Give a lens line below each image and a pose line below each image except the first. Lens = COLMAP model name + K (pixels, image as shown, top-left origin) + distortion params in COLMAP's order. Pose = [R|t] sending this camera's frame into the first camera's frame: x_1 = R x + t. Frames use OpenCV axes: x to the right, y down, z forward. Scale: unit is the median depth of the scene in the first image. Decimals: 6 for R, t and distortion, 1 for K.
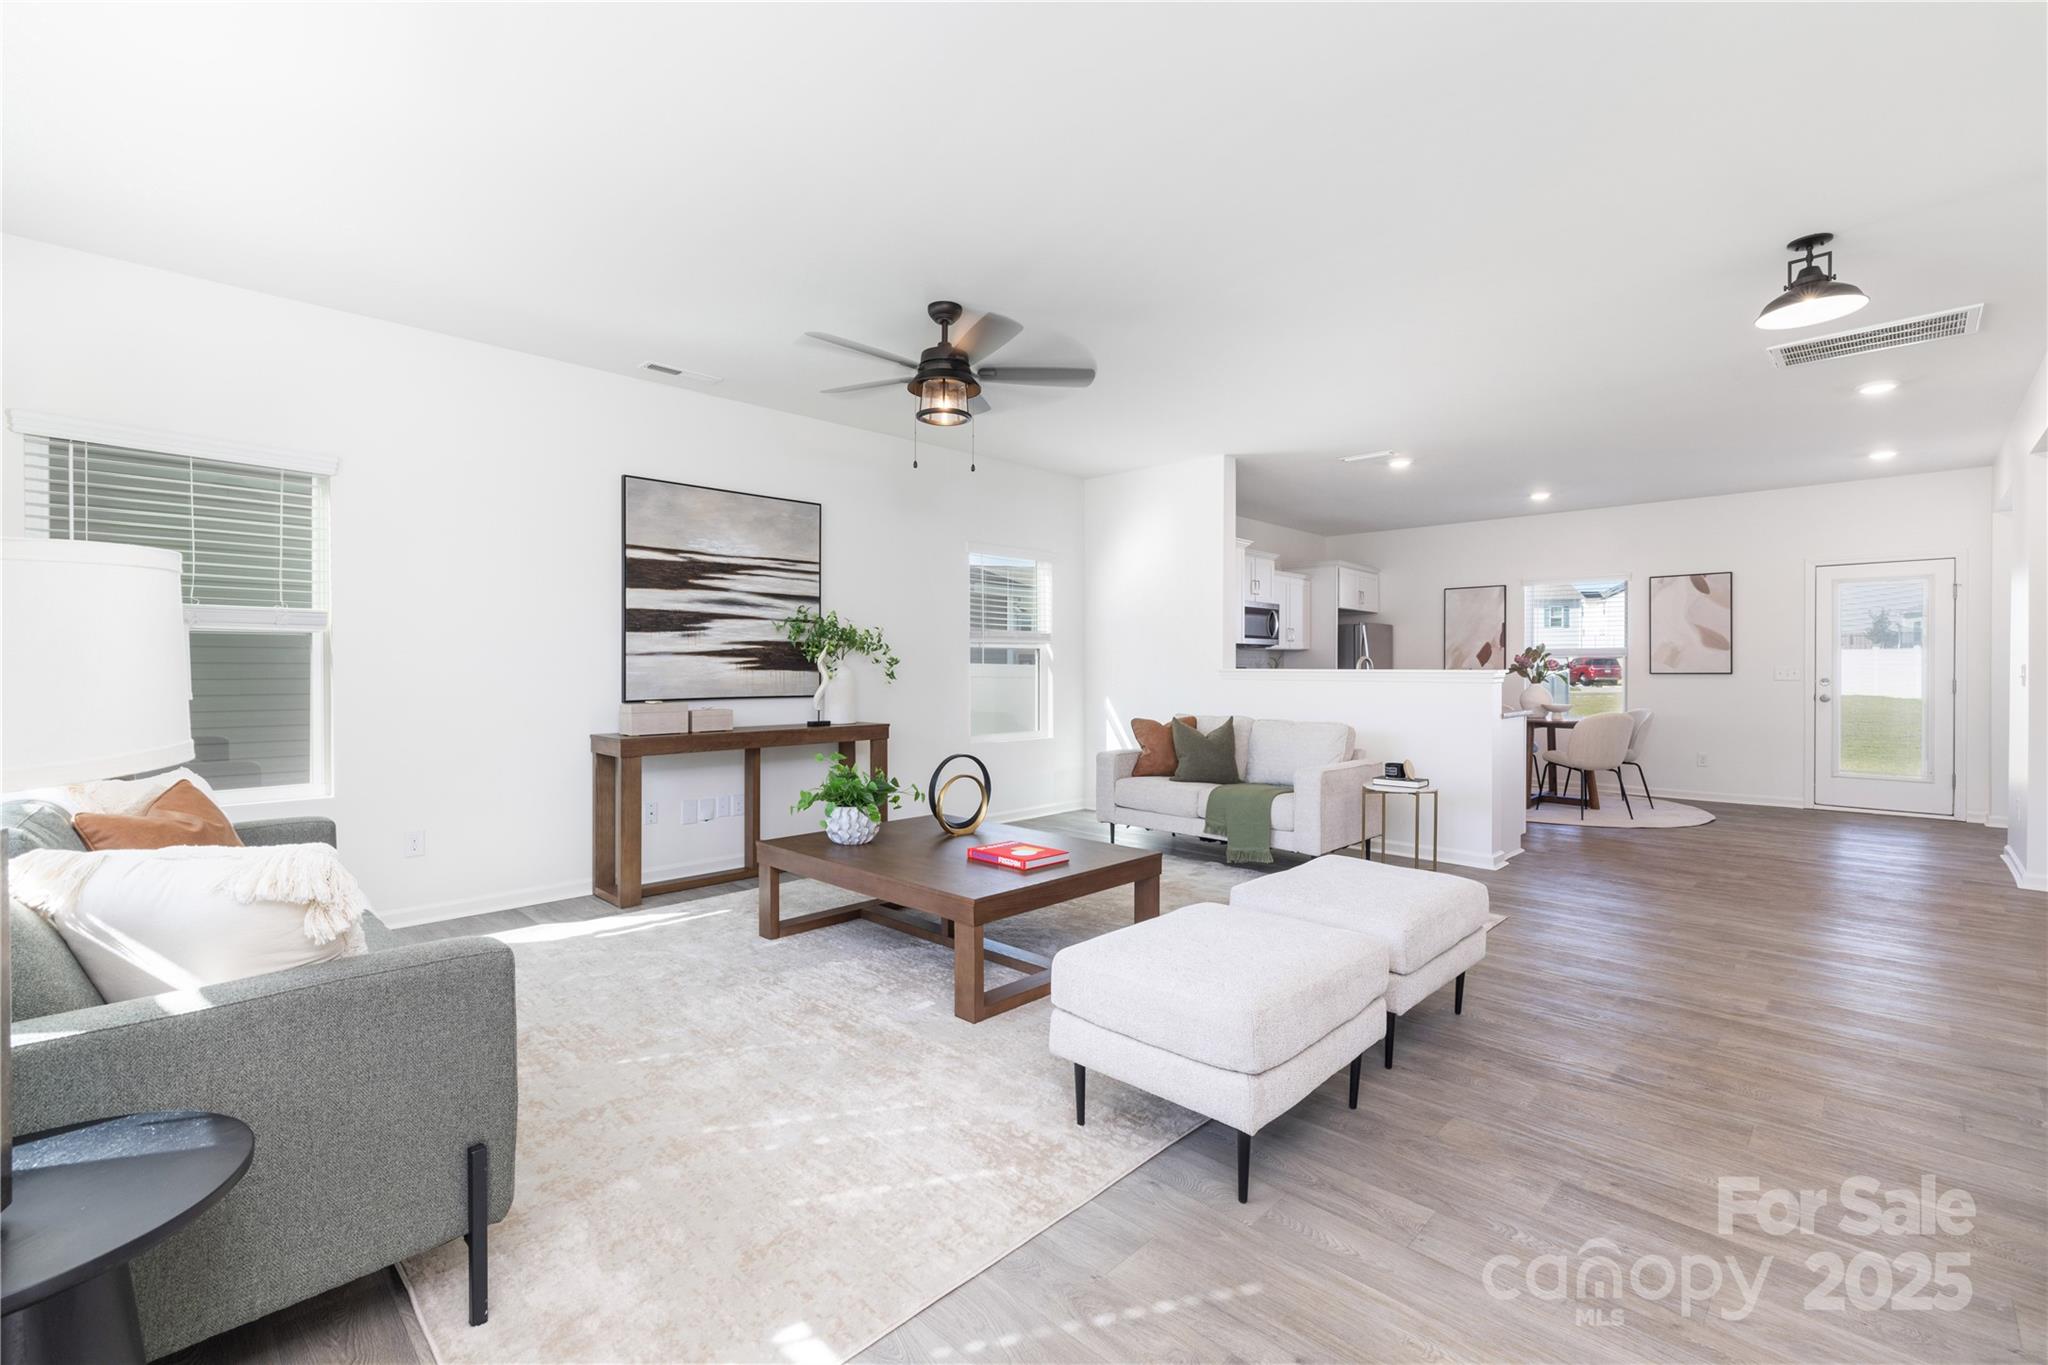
lens RADIAL K [[884.0, 0, 1024.0], [0, 884.0, 682.5], [0, 0, 1]] dist [-0.000169, 0.000934]
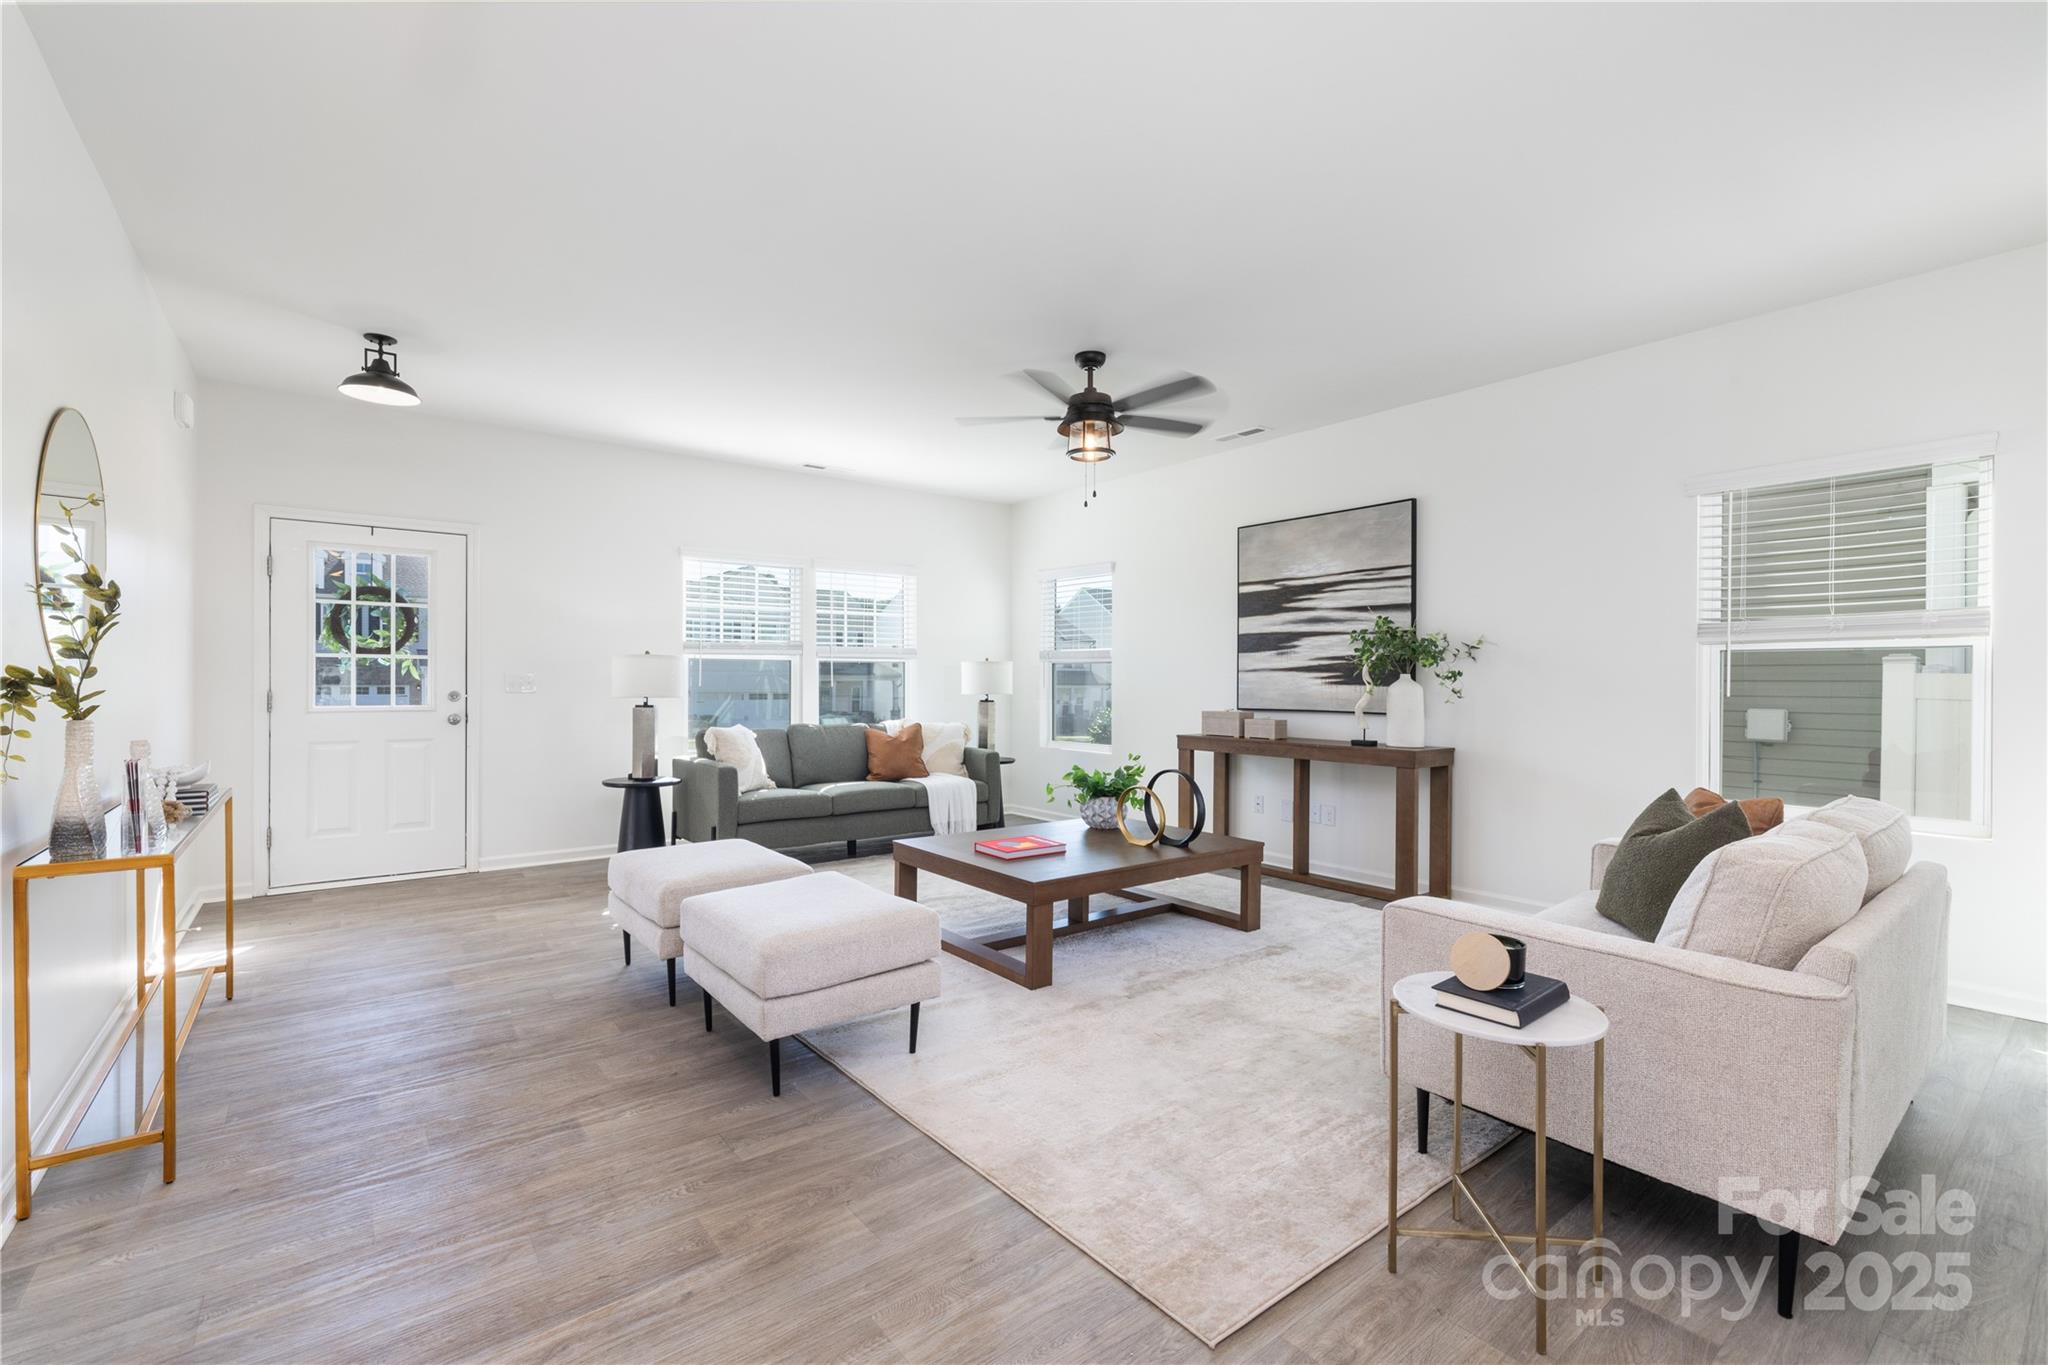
lens RADIAL K [[887.0, 0, 1017.4], [0, 887.0, 690.5], [0, 0, 1]] dist [-0.001617, -0.000228]
pose [[-0.135303, 0.010150, -0.990752, 0.799307], [-0.024916, 0.999596, 0.013643, -0.013027], [0.990491, 0.026531, -0.134996, 0.828323]]
